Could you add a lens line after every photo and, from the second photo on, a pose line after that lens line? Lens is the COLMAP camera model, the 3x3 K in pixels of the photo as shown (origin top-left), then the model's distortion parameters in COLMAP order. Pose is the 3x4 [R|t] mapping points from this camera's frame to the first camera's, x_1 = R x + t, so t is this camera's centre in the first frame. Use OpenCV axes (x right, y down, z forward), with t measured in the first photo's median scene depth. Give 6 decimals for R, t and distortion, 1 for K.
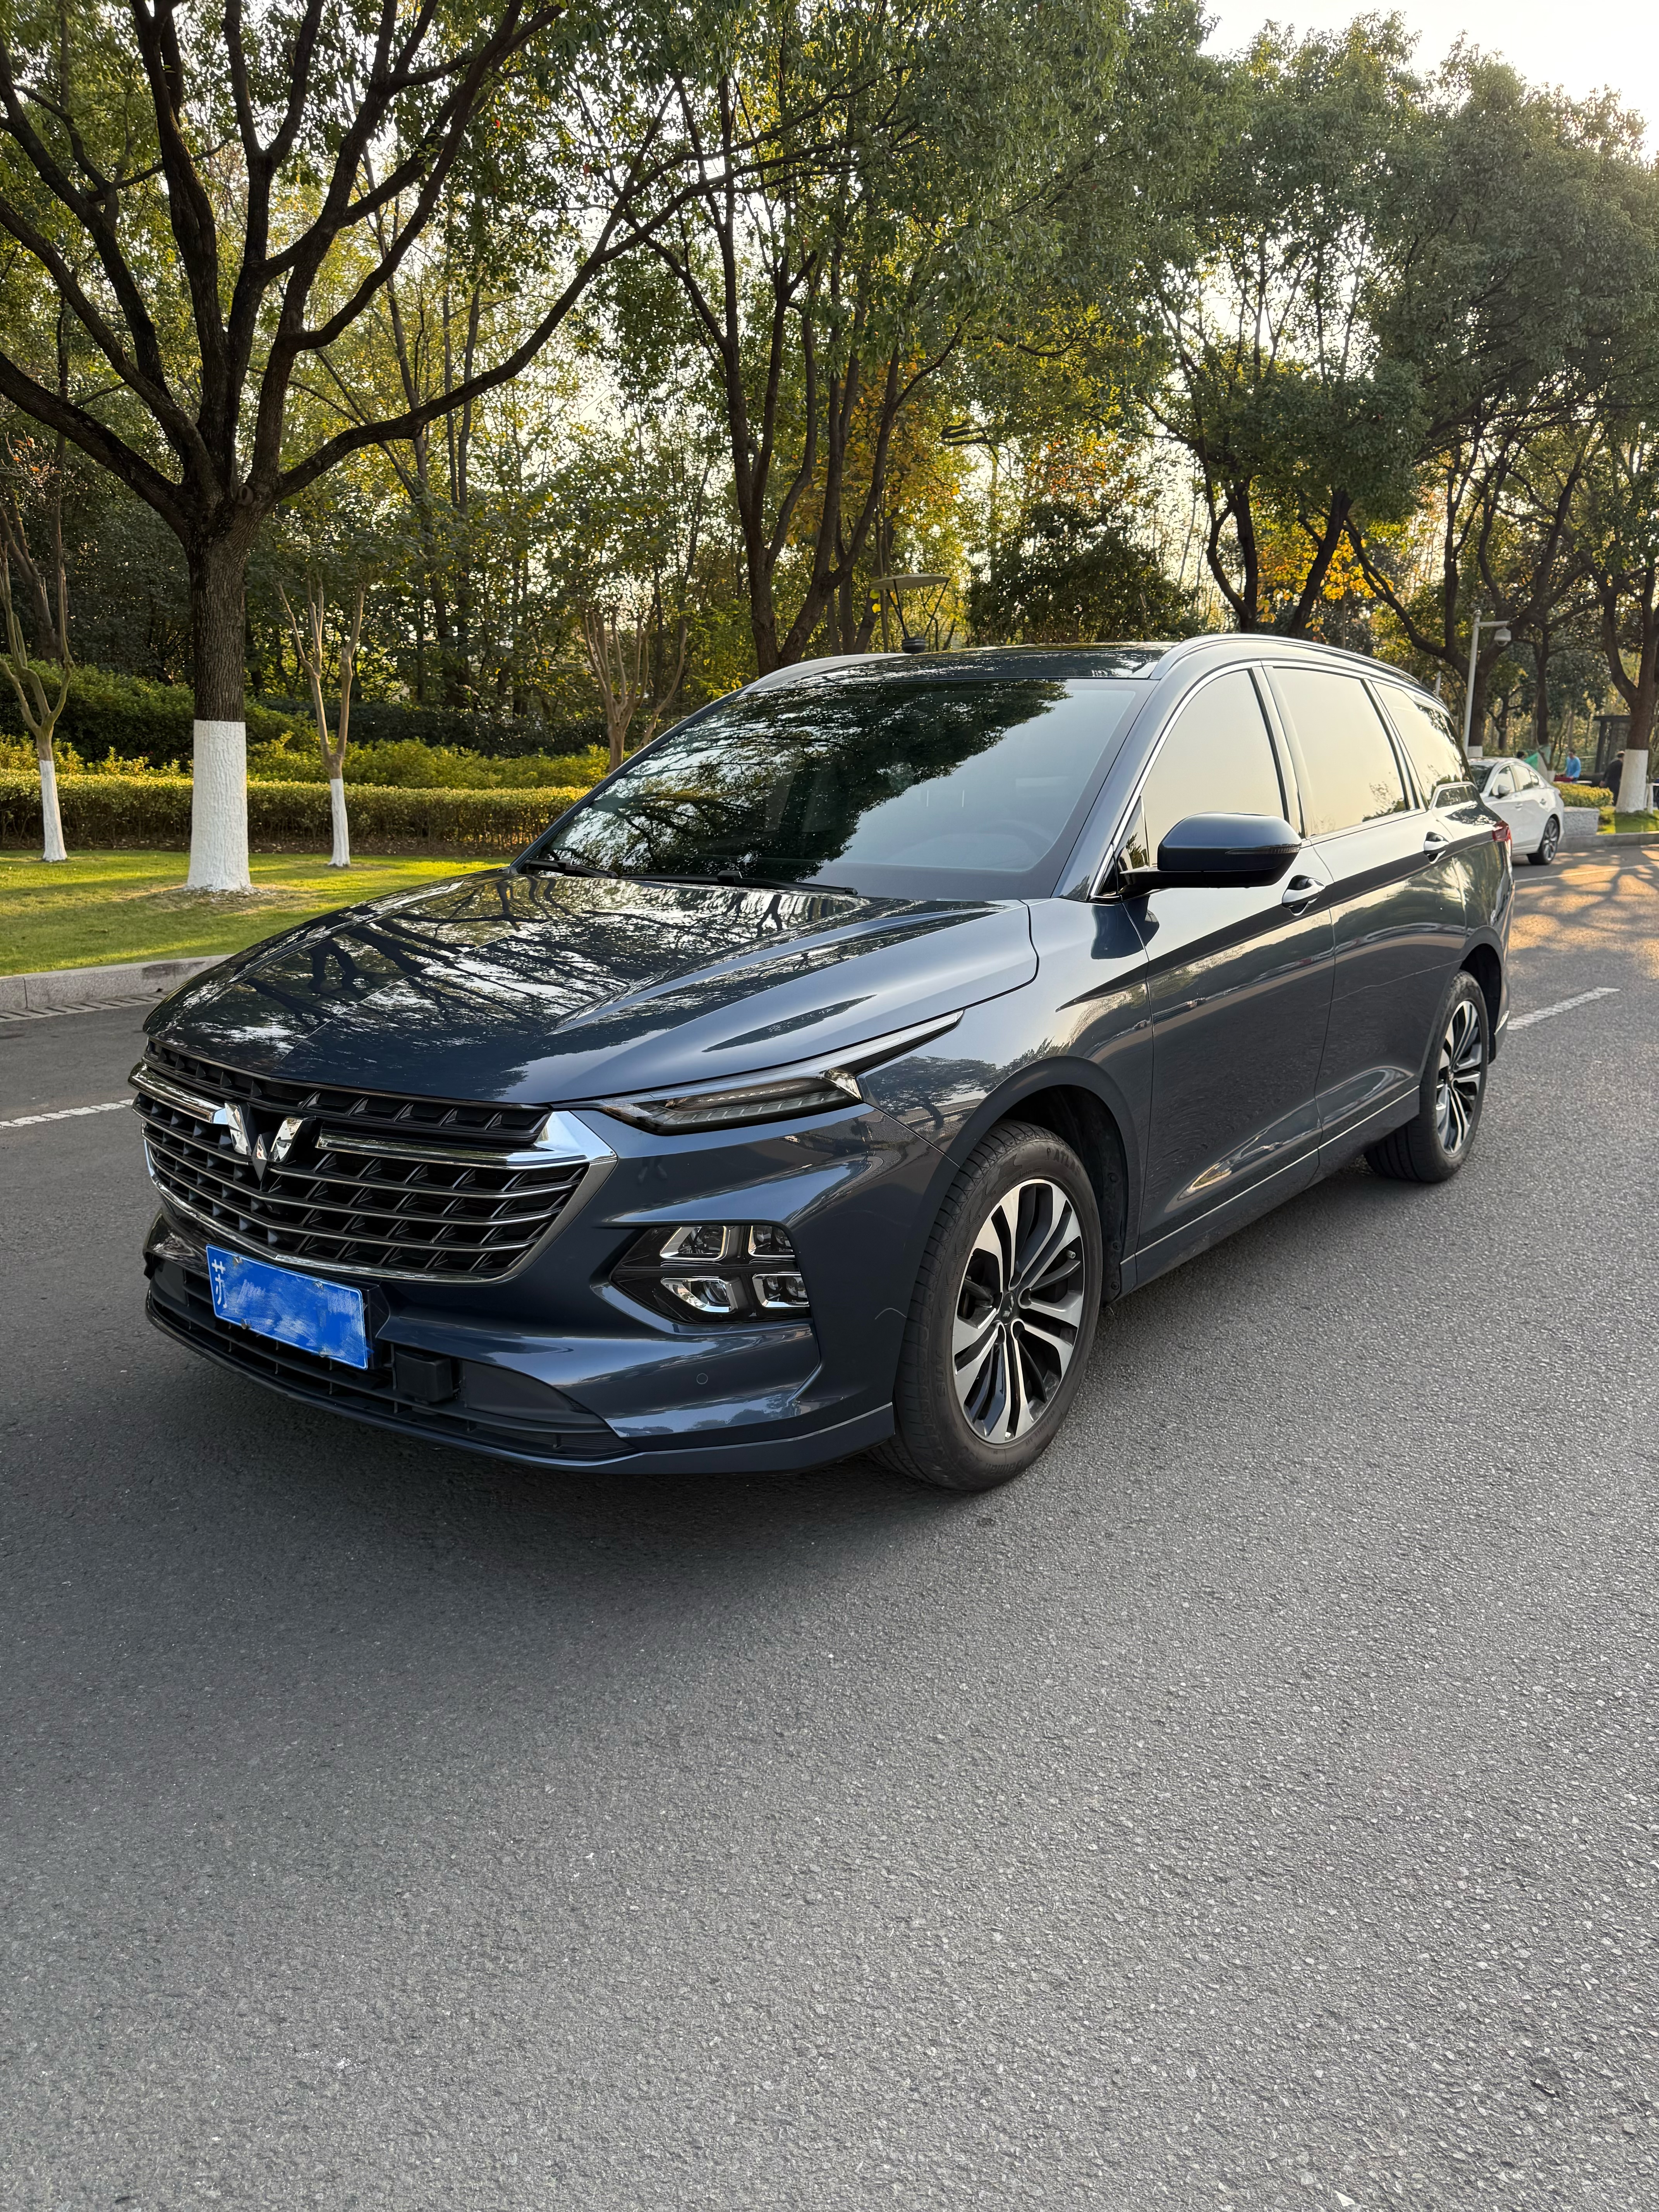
lens RADIAL K [[1609.9, 0, 827.4], [0, 1609.9, 1107.9], [0, 0, 1]] dist [0.000729, -0.005867]
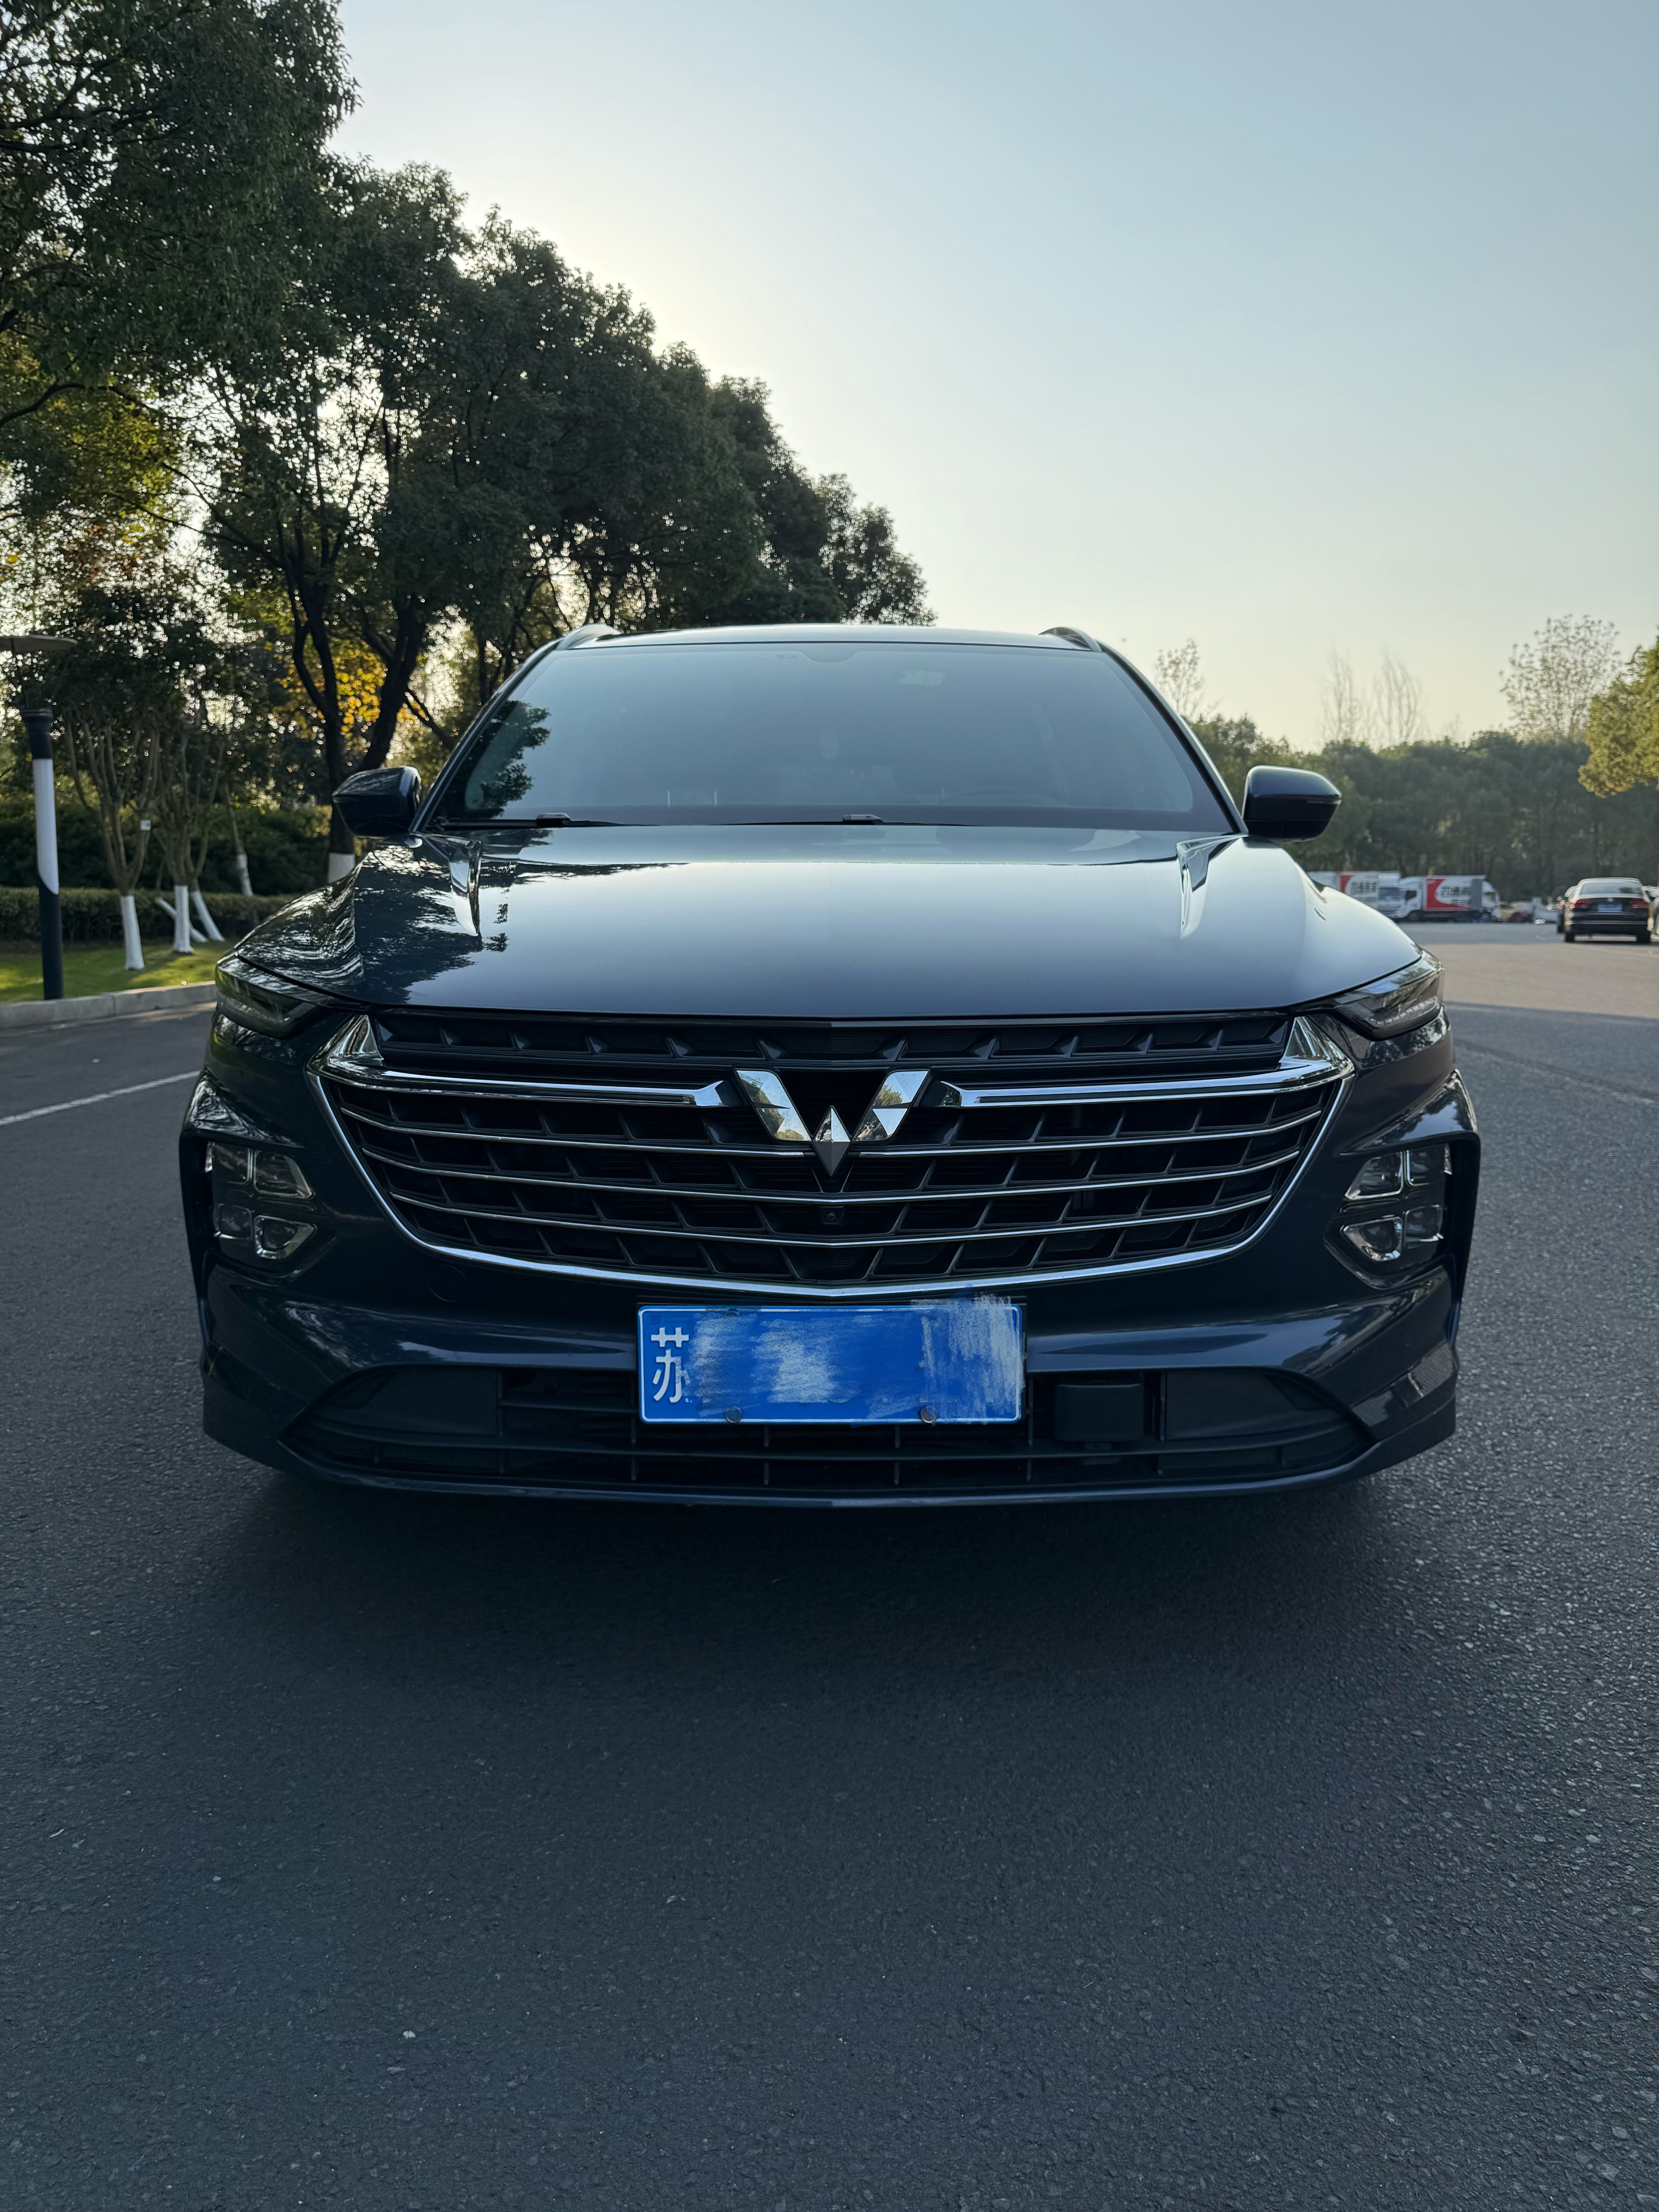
lens RADIAL K [[1609.9, 0, 828.5], [0, 1609.9, 1102.0], [0, 0, 1]] dist [0.000729, -0.005867]
pose [[0.794429, -0.073321, 0.602915, -0.760549], [0.127964, 0.990610, -0.048142, 0.047414], [-0.593724, 0.115397, 0.796351, 0.471585]]
